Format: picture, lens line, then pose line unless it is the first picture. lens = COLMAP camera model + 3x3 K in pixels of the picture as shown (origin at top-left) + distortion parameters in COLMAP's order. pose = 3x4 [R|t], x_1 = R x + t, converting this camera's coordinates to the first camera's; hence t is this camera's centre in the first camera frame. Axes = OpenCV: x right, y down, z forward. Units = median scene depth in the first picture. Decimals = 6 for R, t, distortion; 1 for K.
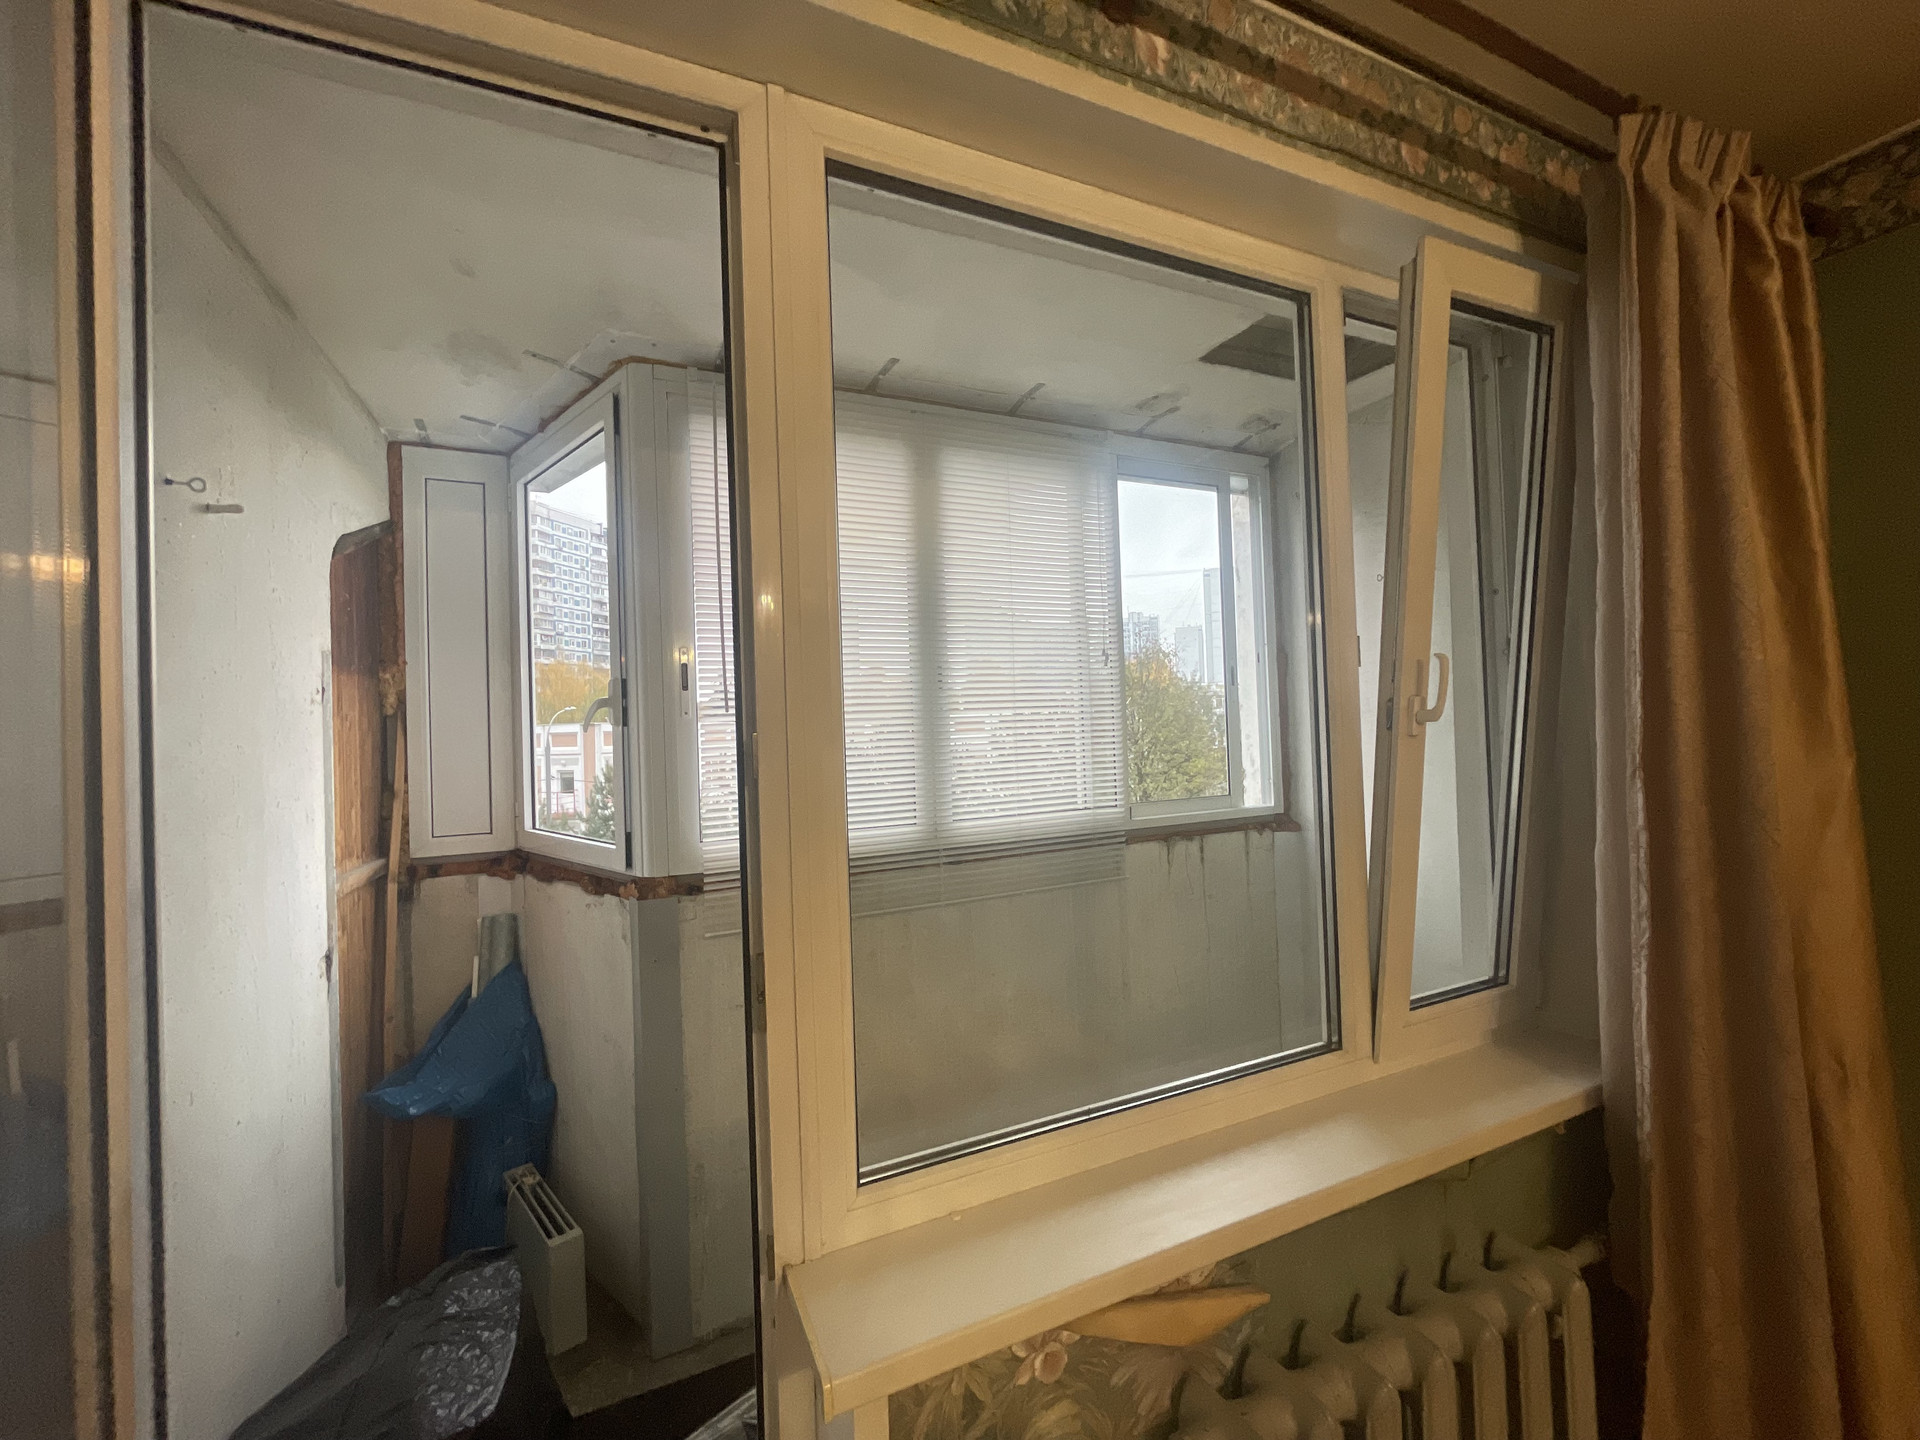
lens RADIAL K [[776.5, 0, 967.1], [0, 776.5, 709.6], [0, 0, 1]] dist [0.003522, -0.000282]
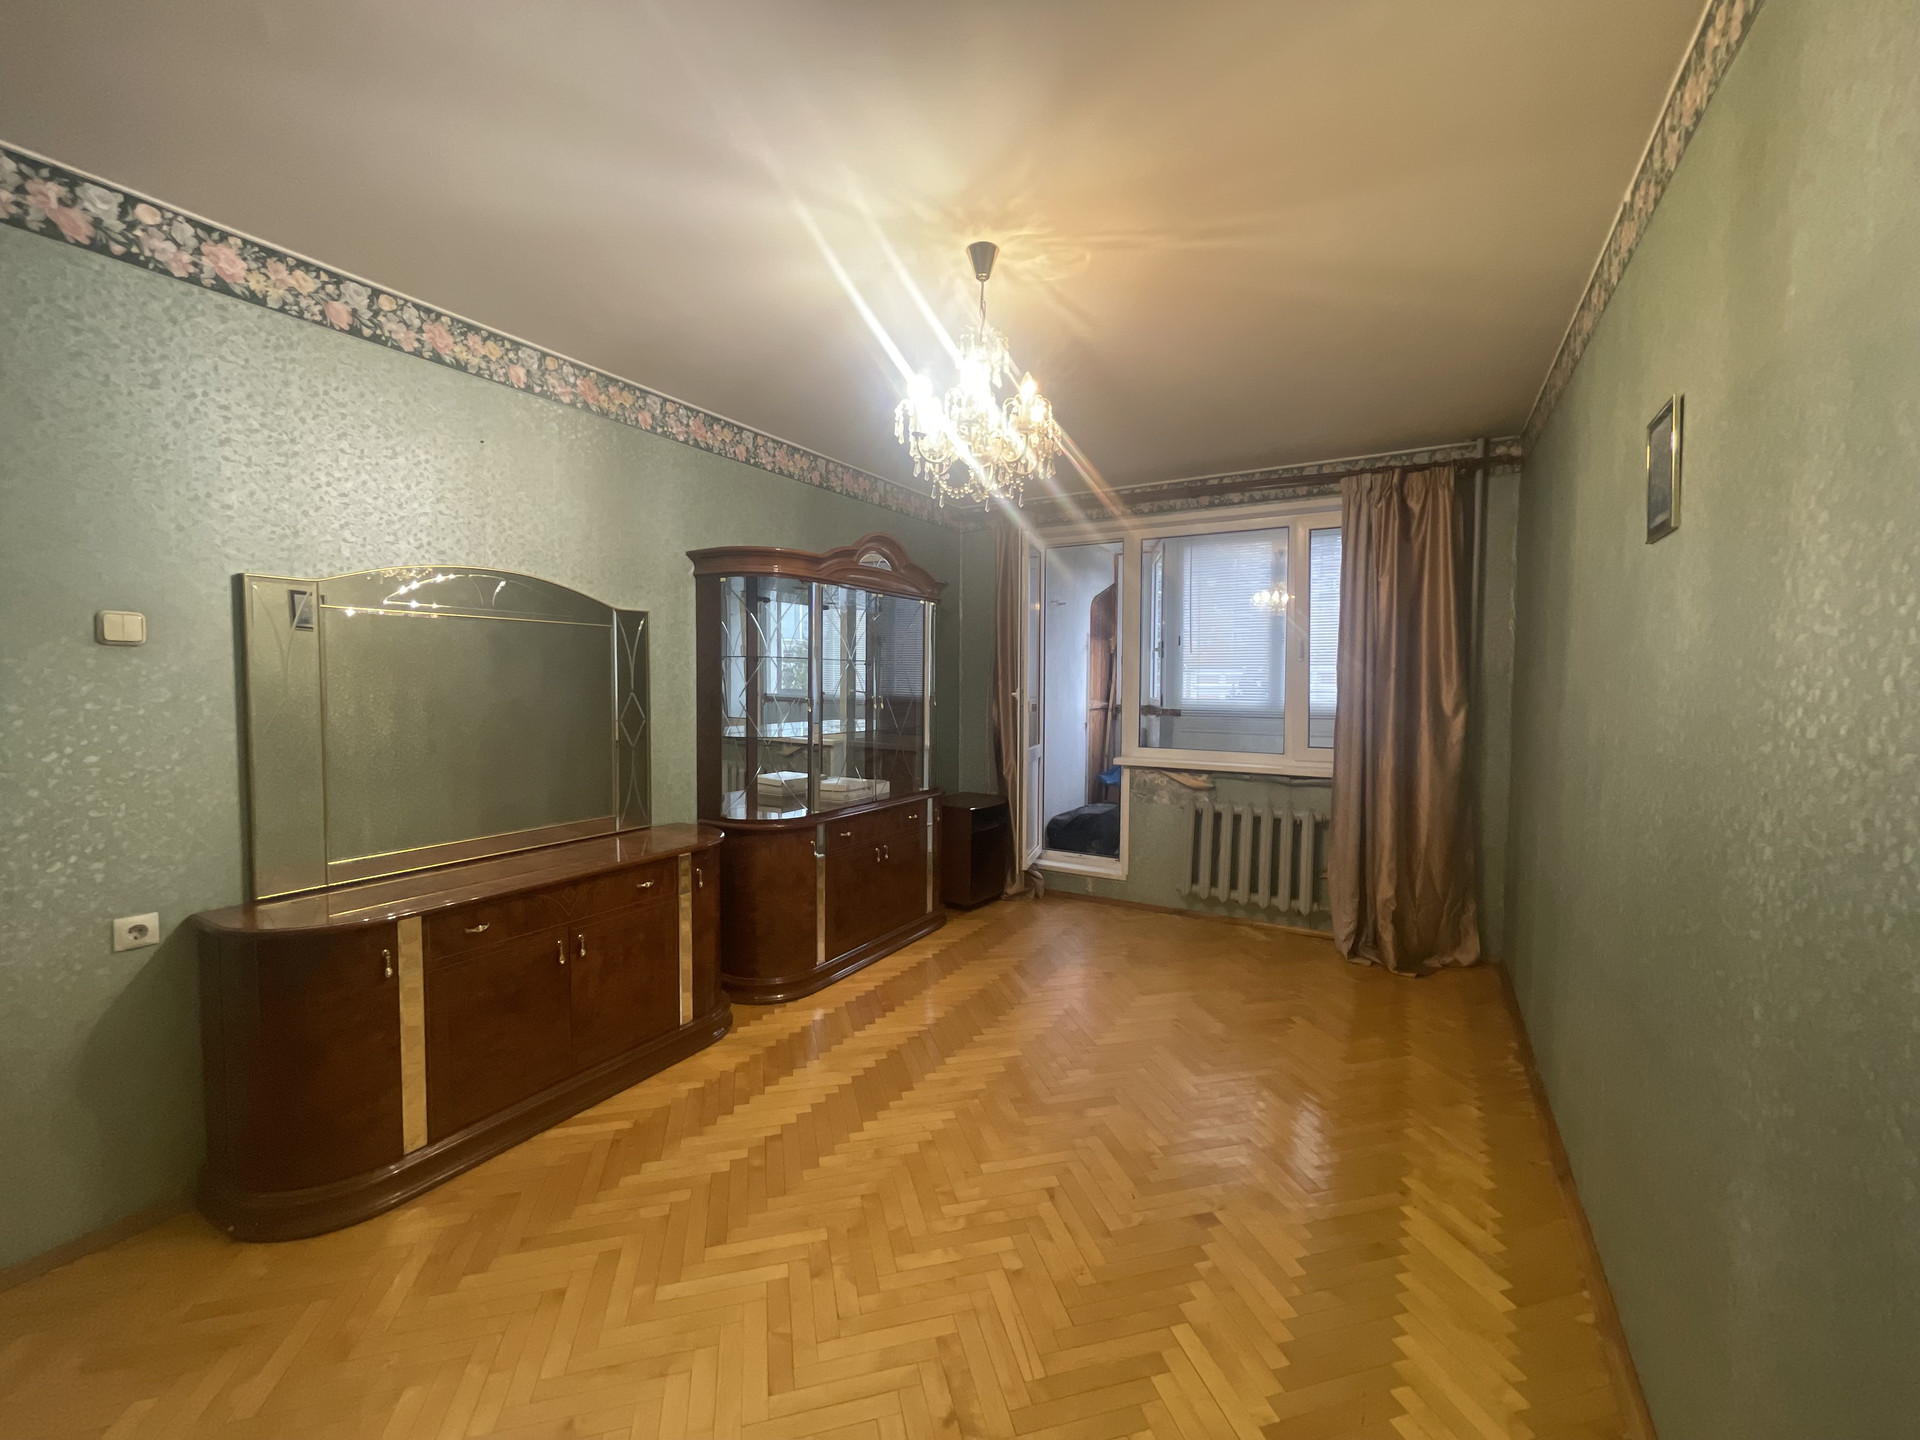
lens RADIAL K [[776.5, 0, 945.3], [0, 776.5, 706.0], [0, 0, 1]] dist [0.003522, -0.000282]
pose [[0.572972, 0.072417, -0.816370, 1.328136], [-0.014734, 0.996838, 0.078085, -0.014433], [0.819443, -0.032712, 0.572227, -1.210203]]
